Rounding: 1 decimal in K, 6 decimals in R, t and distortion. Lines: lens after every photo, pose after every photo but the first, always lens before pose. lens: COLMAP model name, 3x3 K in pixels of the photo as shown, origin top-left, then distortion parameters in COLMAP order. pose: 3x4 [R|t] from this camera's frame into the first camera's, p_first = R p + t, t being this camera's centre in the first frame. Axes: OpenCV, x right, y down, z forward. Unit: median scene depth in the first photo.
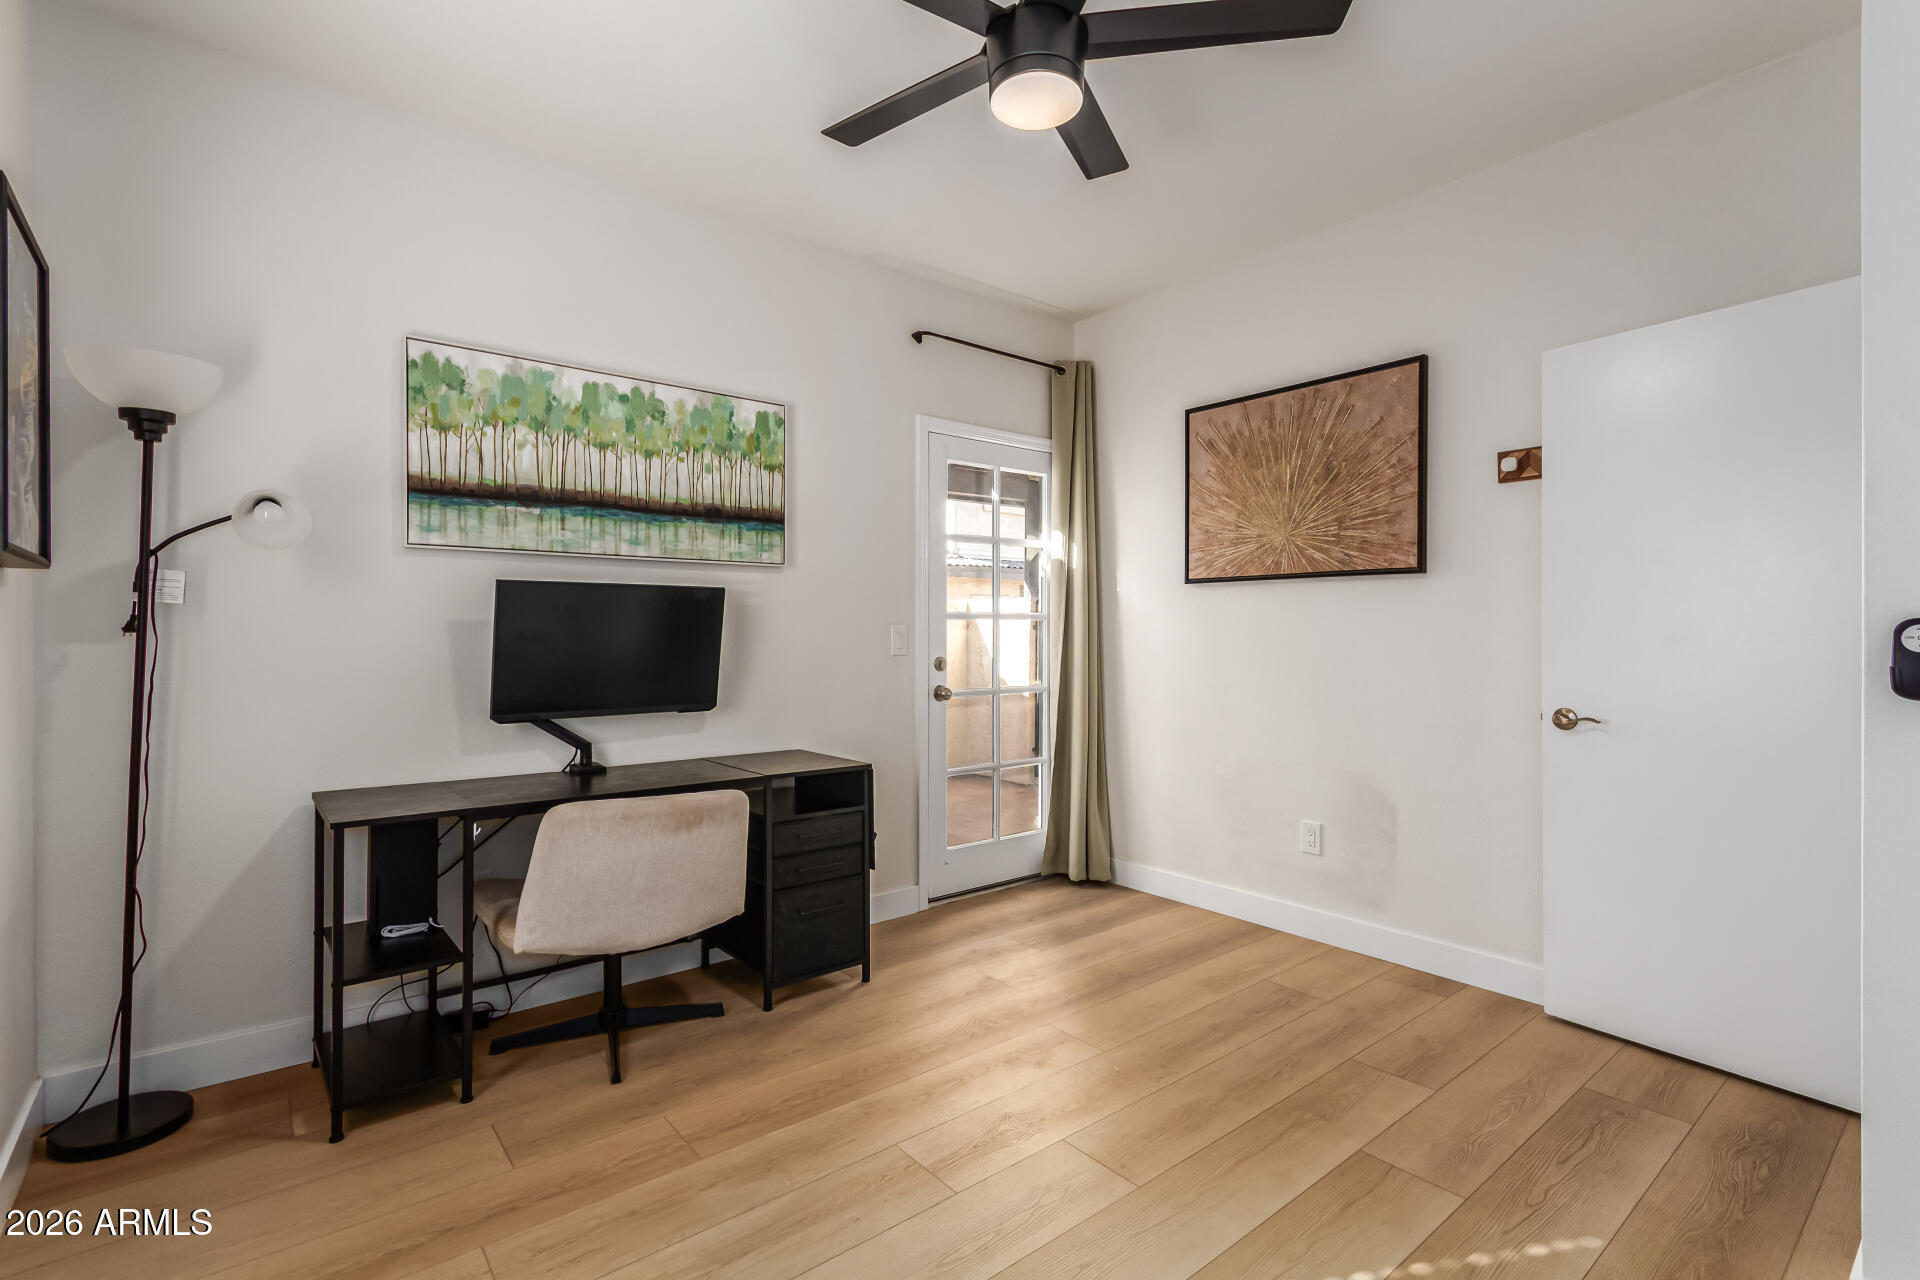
lens RADIAL K [[888.0, 0, 968.3], [0, 888.0, 634.9], [0, 0, 1]] dist [0.001531, 0.000829]
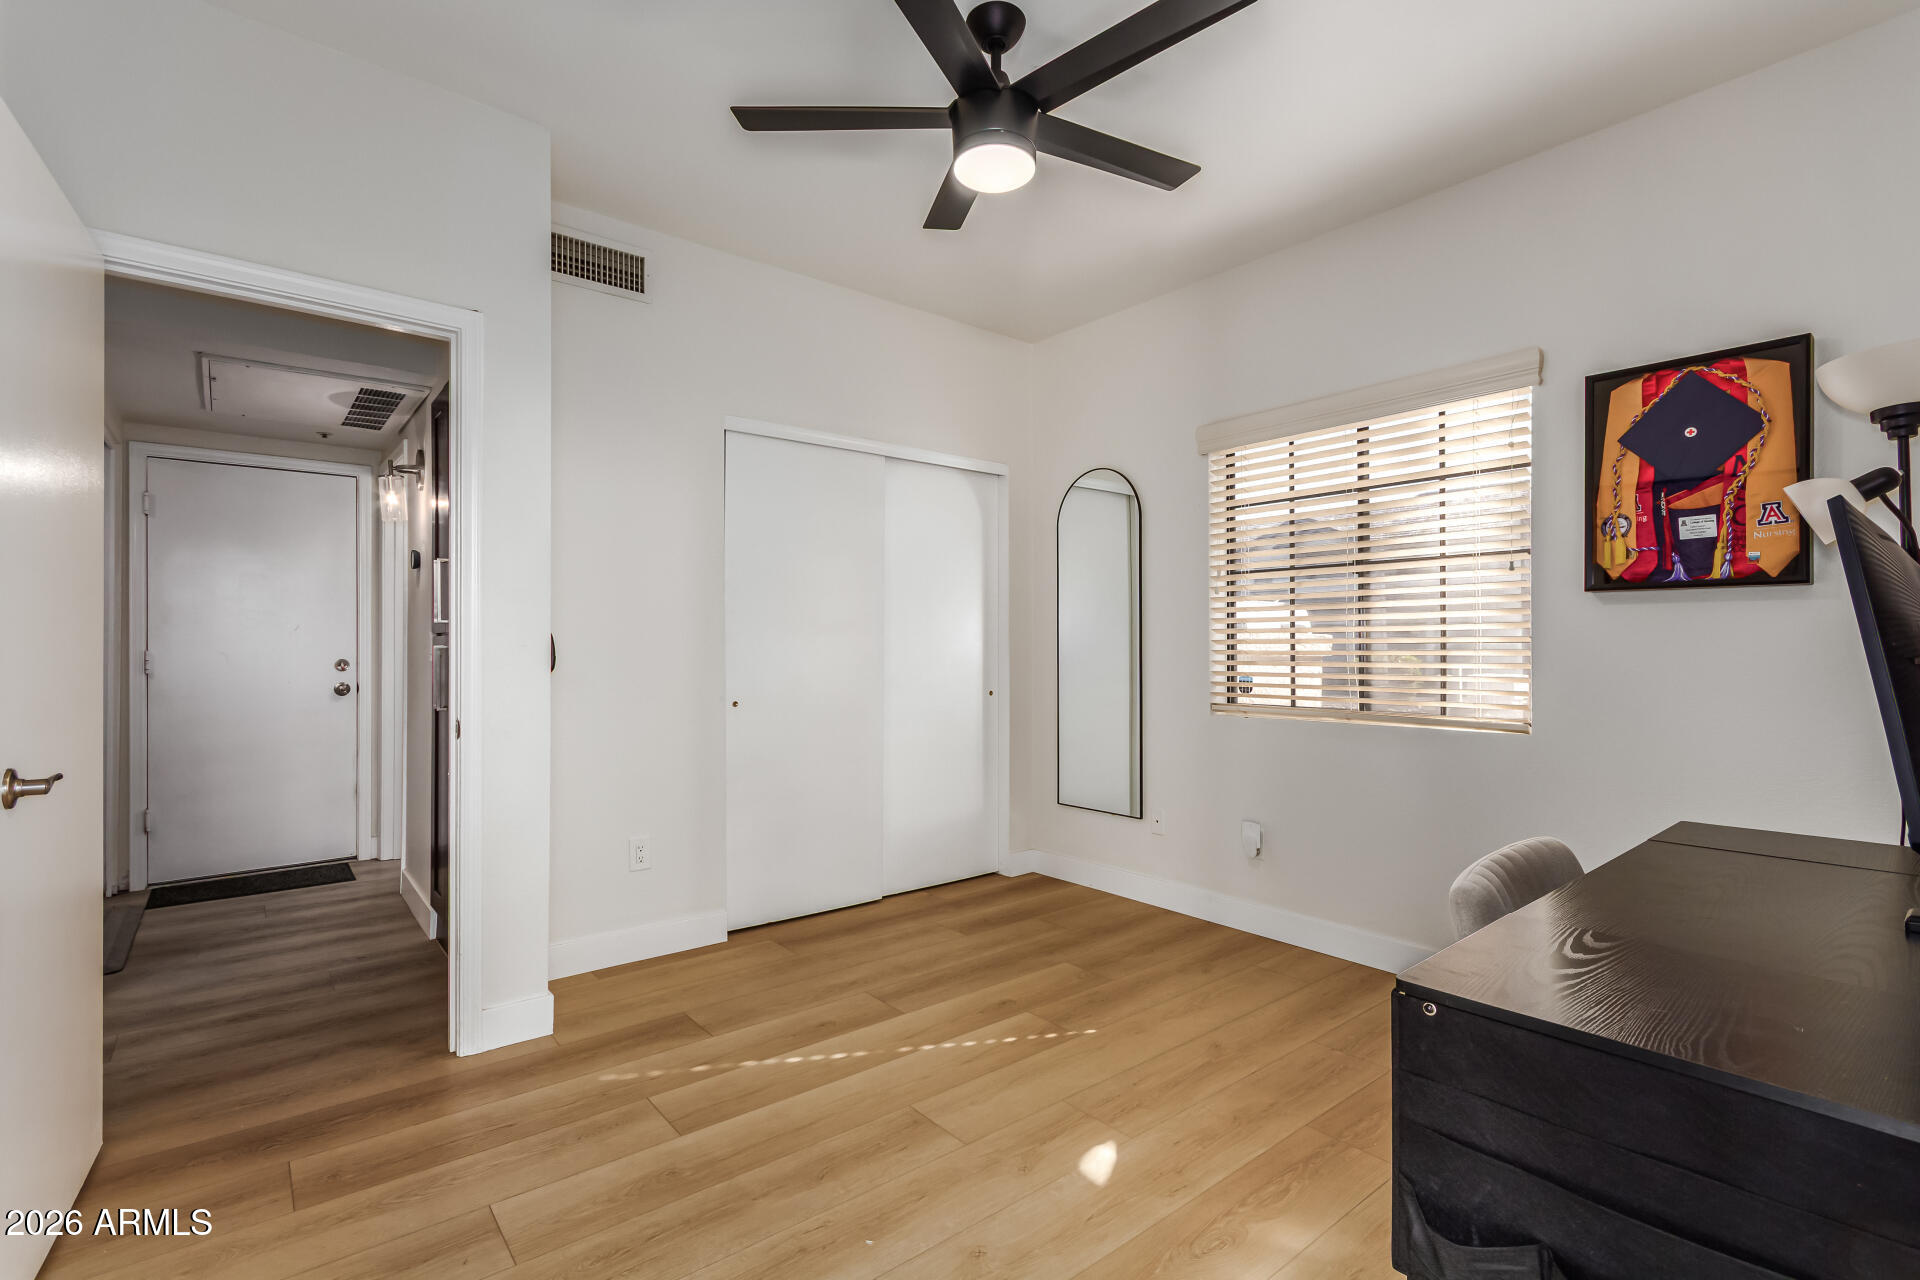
lens RADIAL K [[888.0, 0, 968.3], [0, 888.0, 634.9], [0, 0, 1]] dist [0.001531, 0.000829]
pose [[-0.999994, 0.000988, -0.003242, 0.105511], [0.001005, 0.999987, -0.004962, 0.002320], [0.003237, -0.004965, -0.999982, 1.972463]]
